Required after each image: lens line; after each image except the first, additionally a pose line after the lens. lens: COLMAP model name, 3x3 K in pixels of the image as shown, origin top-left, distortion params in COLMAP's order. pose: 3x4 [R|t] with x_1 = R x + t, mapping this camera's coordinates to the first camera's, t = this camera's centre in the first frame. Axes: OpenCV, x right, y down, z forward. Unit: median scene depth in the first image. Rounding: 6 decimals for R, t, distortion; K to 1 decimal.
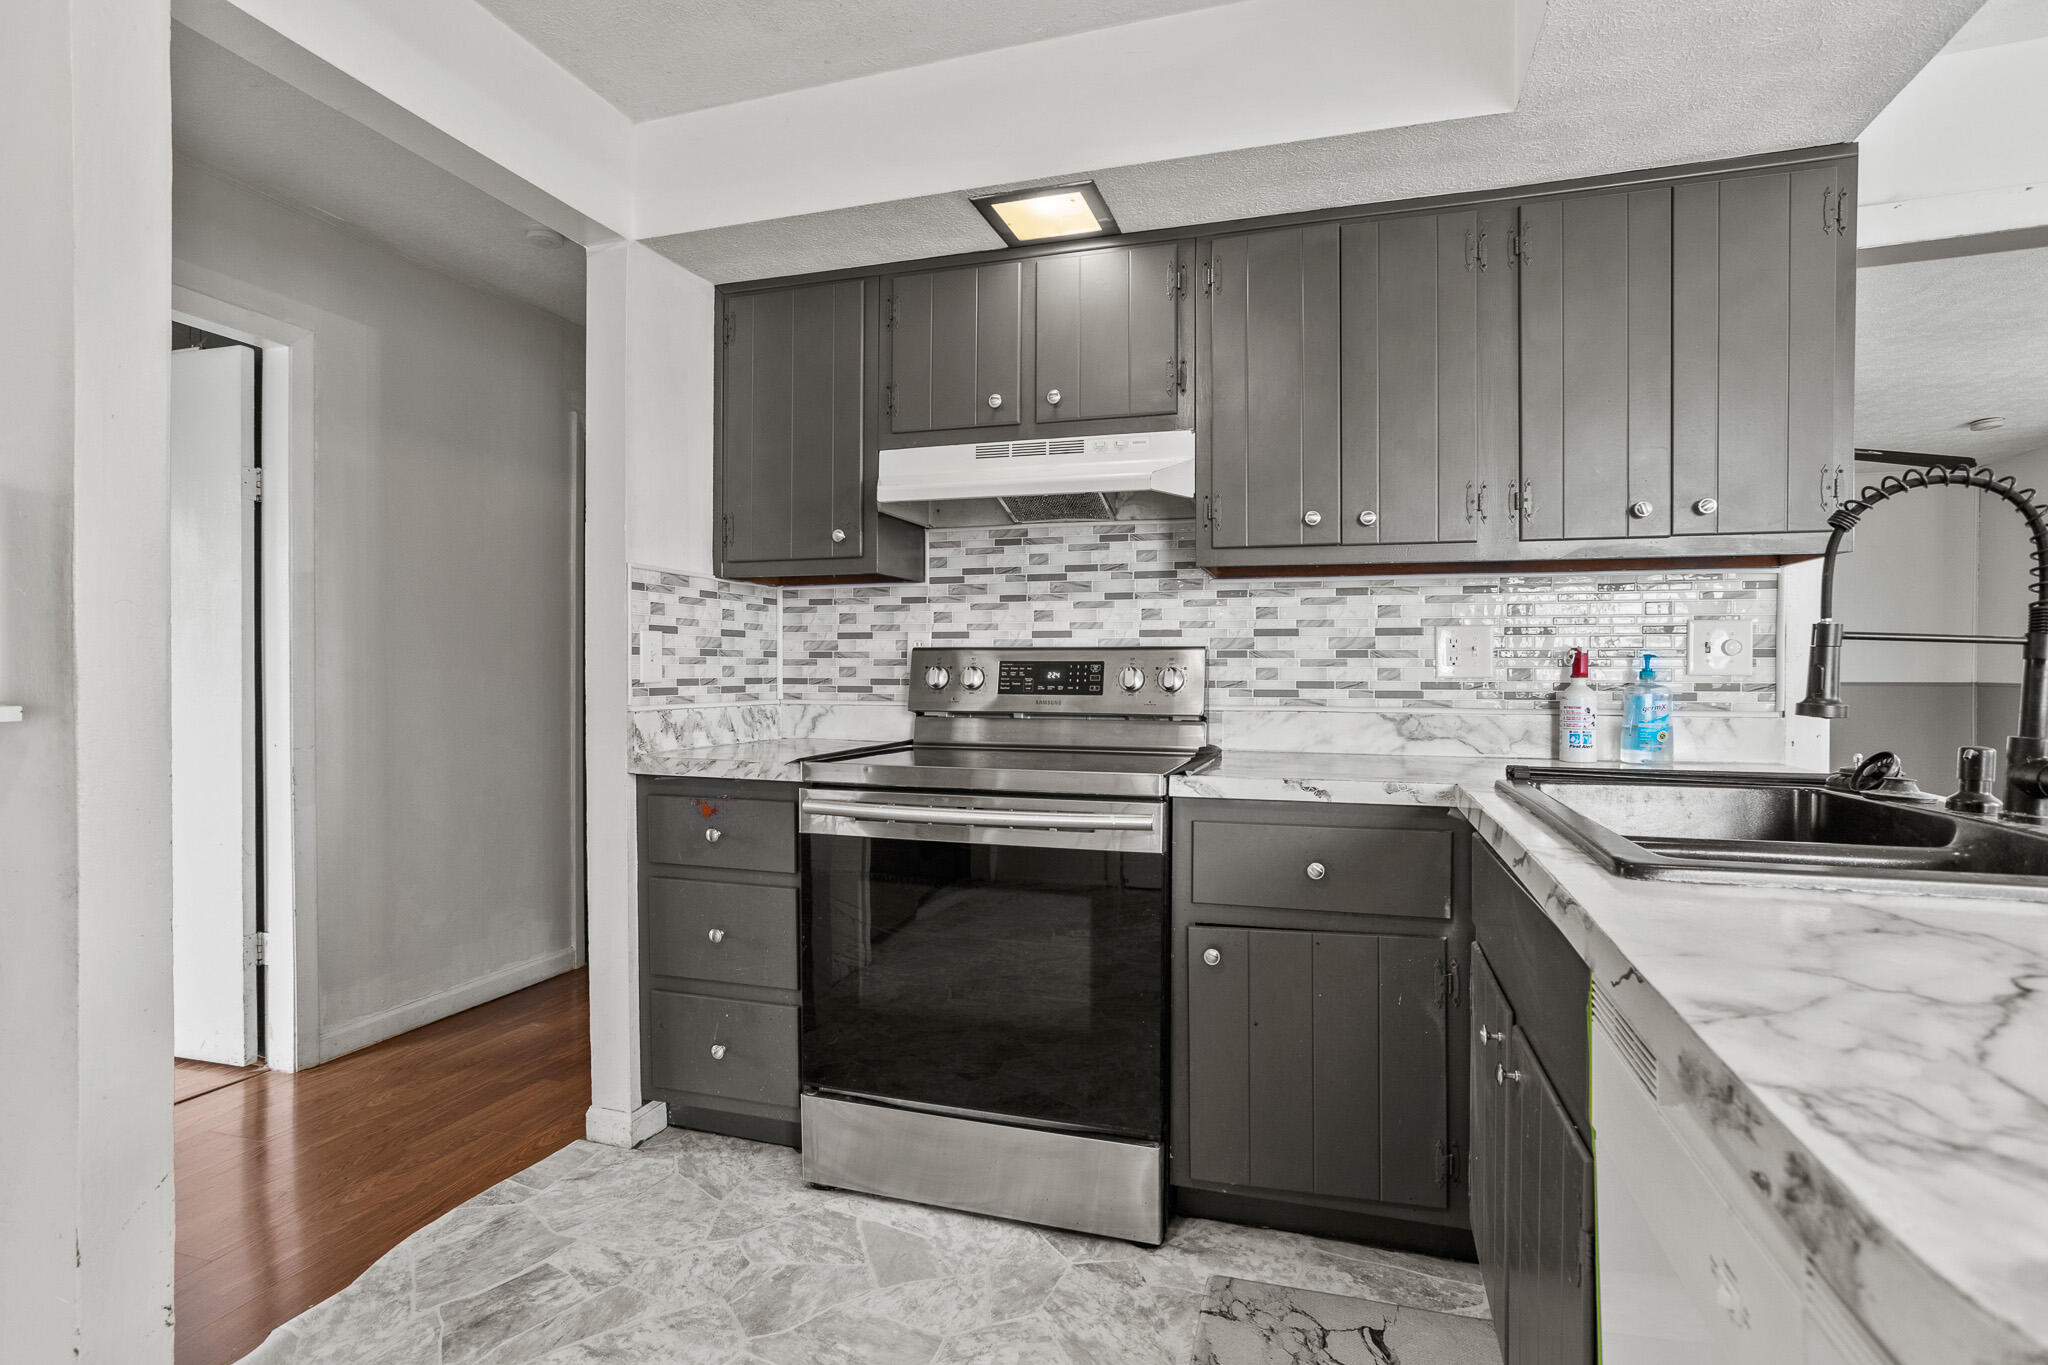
lens RADIAL K [[981.6, 0, 1037.3], [0, 981.6, 676.1], [0, 0, 1]] dist [-0.062282, 0.039796]
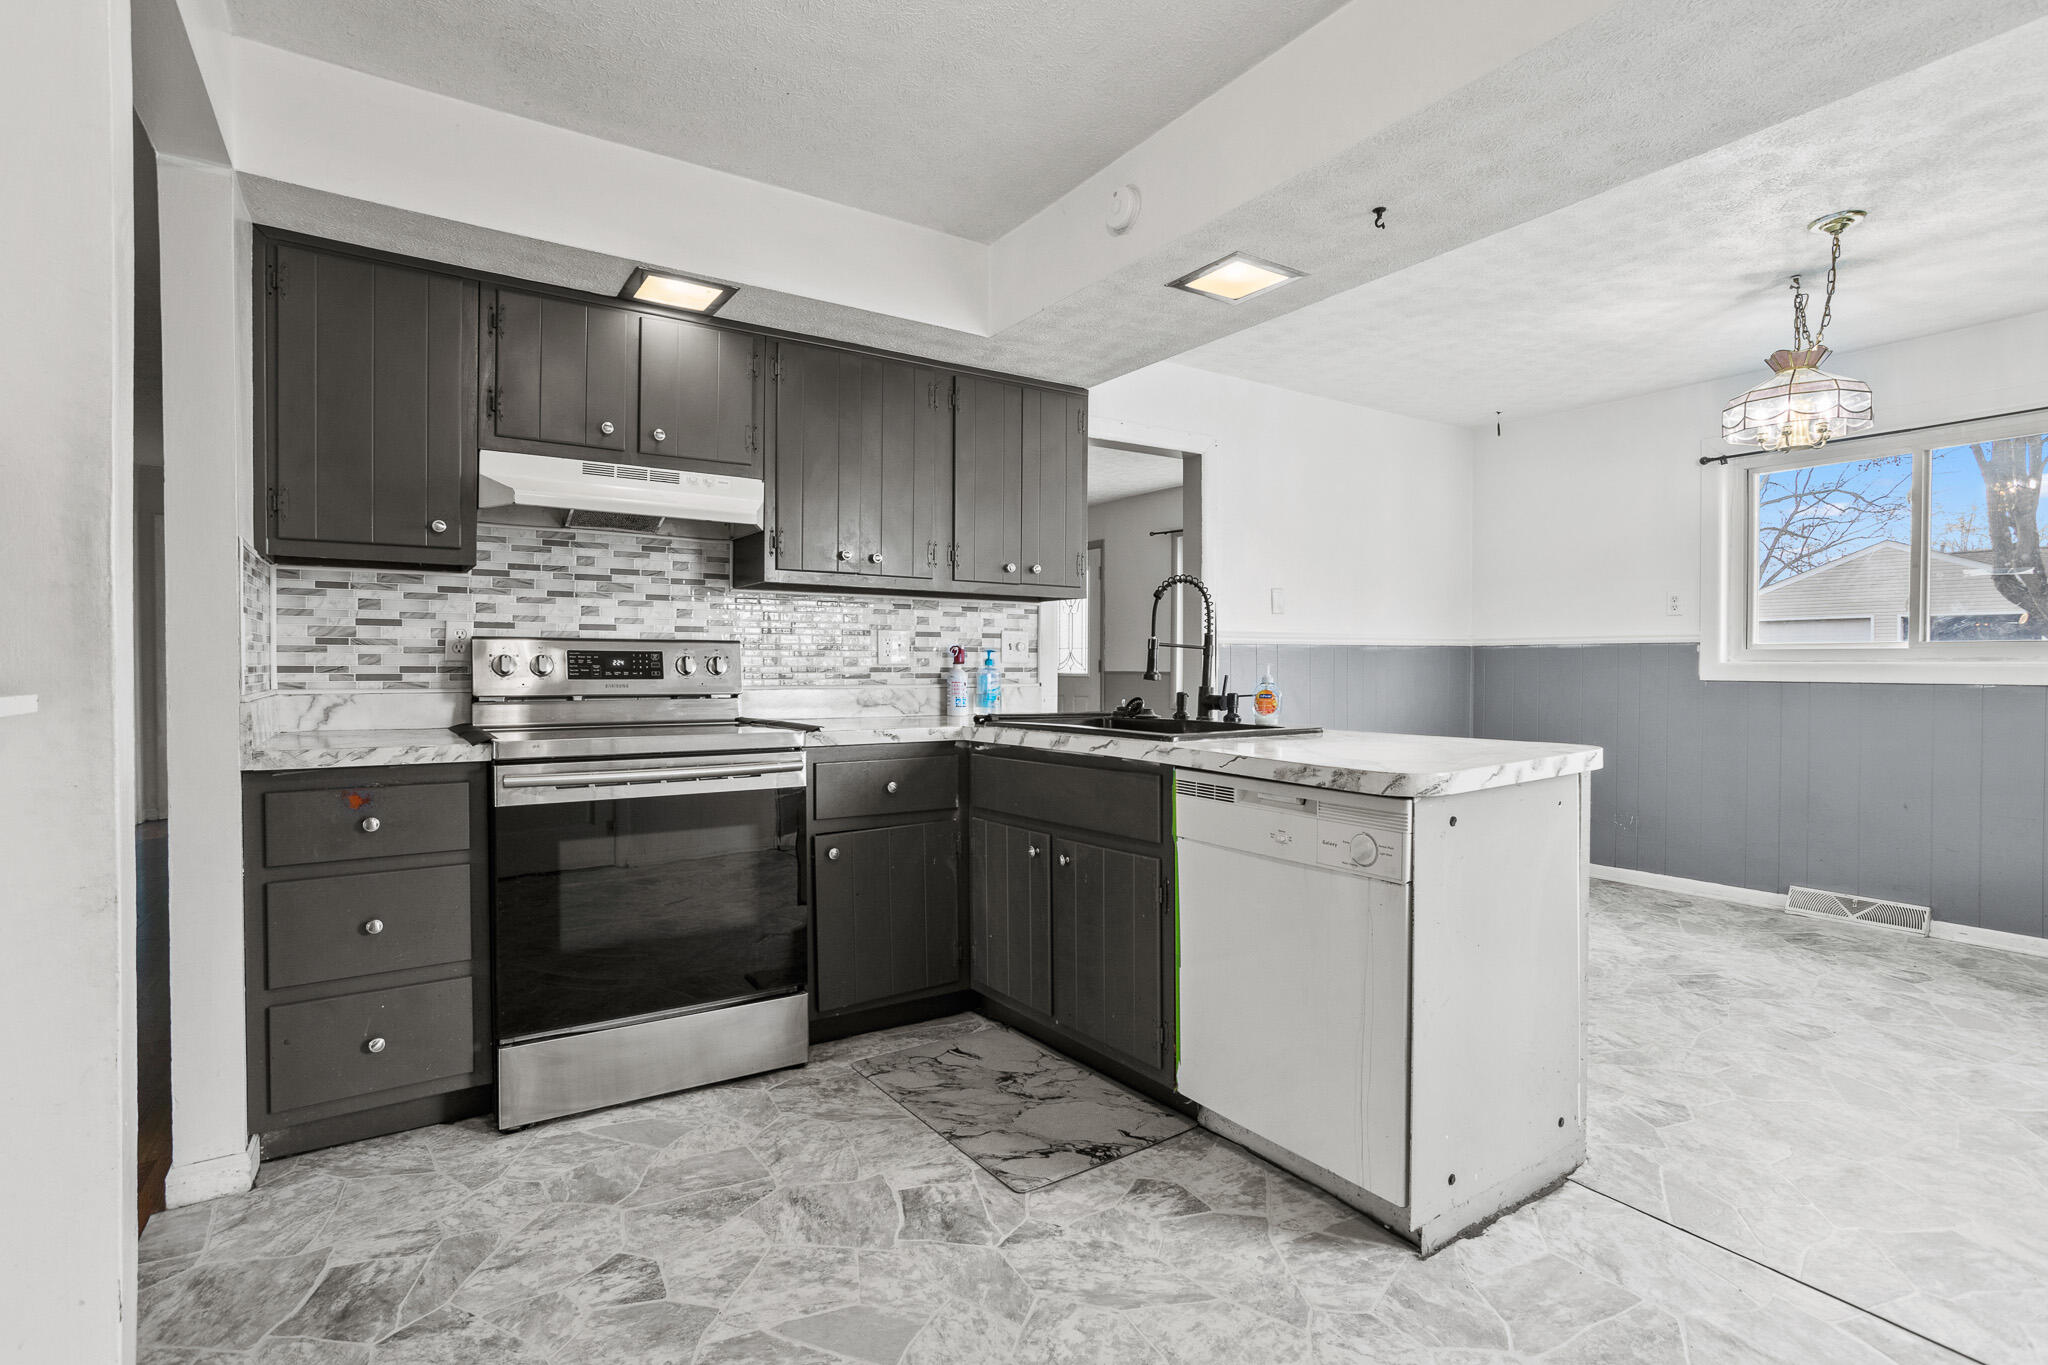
lens RADIAL K [[981.6, 0, 1037.3], [0, 981.6, 676.1], [0, 0, 1]] dist [-0.062282, 0.039796]
pose [[0.613993, -0.009677, 0.789252, -0.648085], [0.003119, 0.999947, 0.009833, 0.005710], [-0.789305, -0.003576, 0.613991, -0.119463]]
